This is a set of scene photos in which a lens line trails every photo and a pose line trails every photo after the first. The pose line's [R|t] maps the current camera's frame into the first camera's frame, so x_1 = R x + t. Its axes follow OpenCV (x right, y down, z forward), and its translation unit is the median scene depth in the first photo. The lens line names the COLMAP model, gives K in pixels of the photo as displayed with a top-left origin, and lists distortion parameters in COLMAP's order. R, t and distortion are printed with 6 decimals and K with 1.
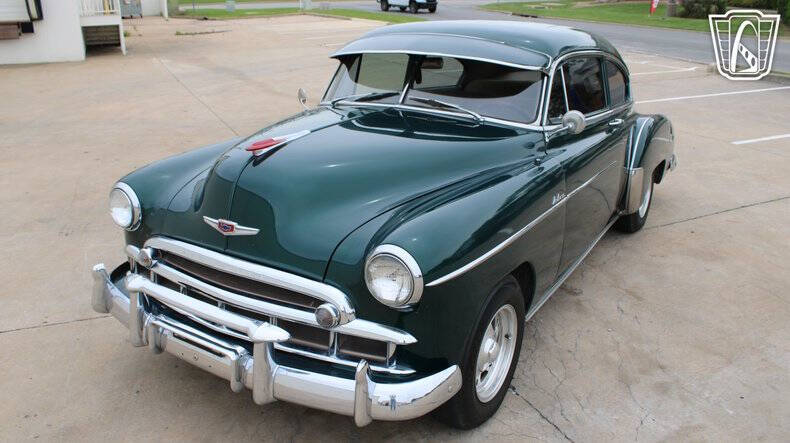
lens RADIAL K [[645.5, 0, 395.0], [0, 645.5, 221.5], [0, 0, 1]] dist [-0.164135, 0.134966]
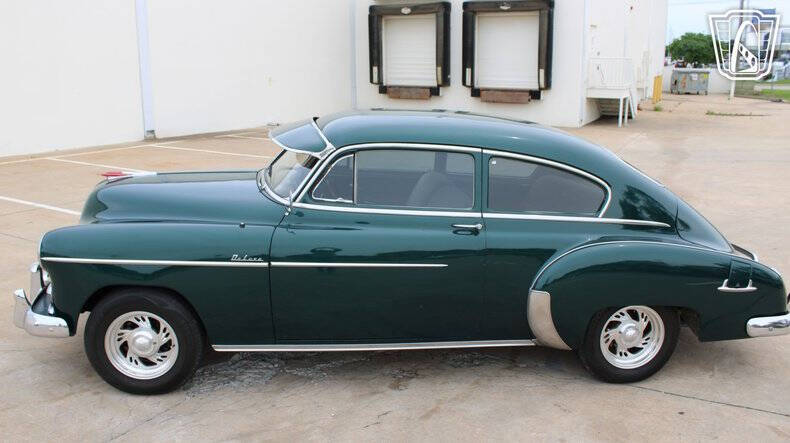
lens RADIAL K [[645.5, 0, 395.0], [0, 645.5, 221.5], [0, 0, 1]] dist [-0.164135, 0.134966]
pose [[0.613668, 0.181611, -0.768394, 1.219811], [-0.267229, 0.963527, 0.014313, -0.173911], [0.742967, 0.196554, 0.639817, 0.440594]]
